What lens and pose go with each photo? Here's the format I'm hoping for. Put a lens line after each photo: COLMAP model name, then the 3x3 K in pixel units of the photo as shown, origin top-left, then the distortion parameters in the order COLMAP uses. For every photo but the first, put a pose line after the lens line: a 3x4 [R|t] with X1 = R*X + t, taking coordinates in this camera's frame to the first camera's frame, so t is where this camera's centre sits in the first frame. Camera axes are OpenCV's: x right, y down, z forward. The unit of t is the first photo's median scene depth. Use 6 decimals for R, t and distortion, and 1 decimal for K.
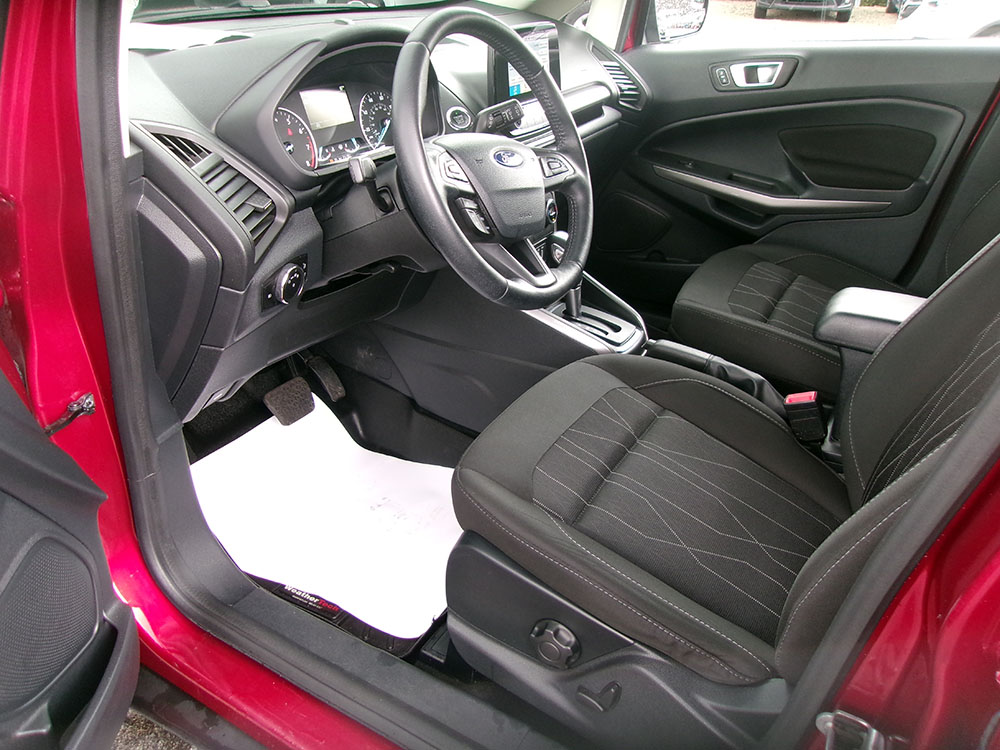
lens RADIAL K [[795.2, 0, 504.9], [0, 795.2, 379.6], [0, 0, 1]] dist [-0.018710, 0.022787]
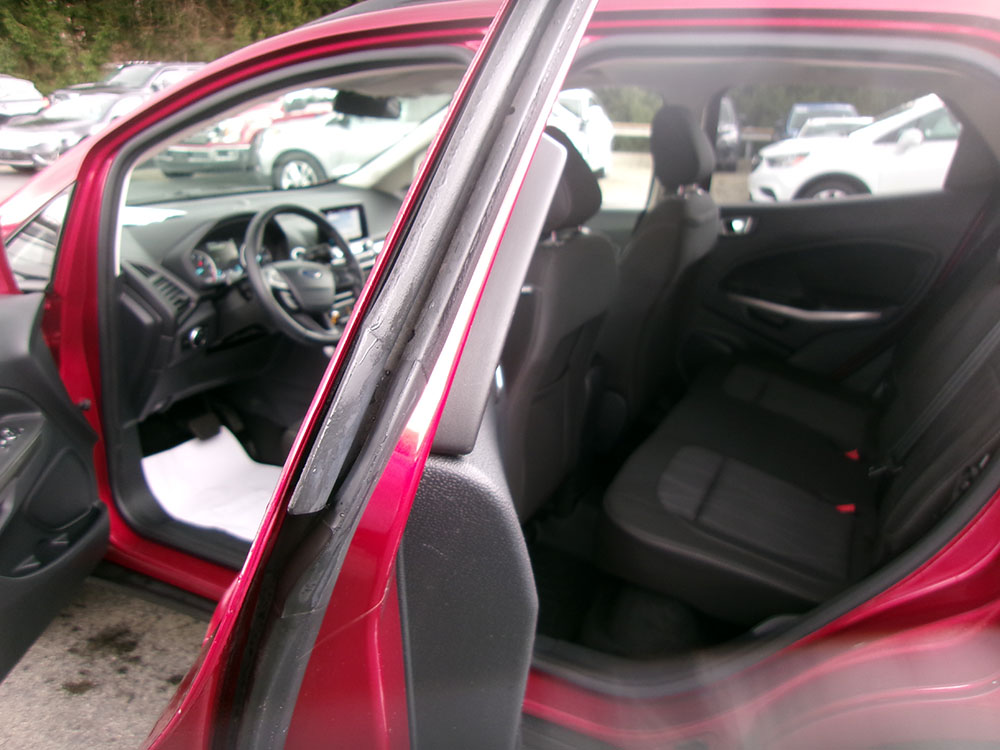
lens RADIAL K [[795.2, 0, 497.8], [0, 795.2, 368.4], [0, 0, 1]] dist [-0.018710, 0.022787]
pose [[0.998606, -0.031760, 0.042155, 0.400201], [0.039096, 0.981671, -0.186528, 0.361547], [-0.035458, 0.187917, 0.981545, -0.969907]]
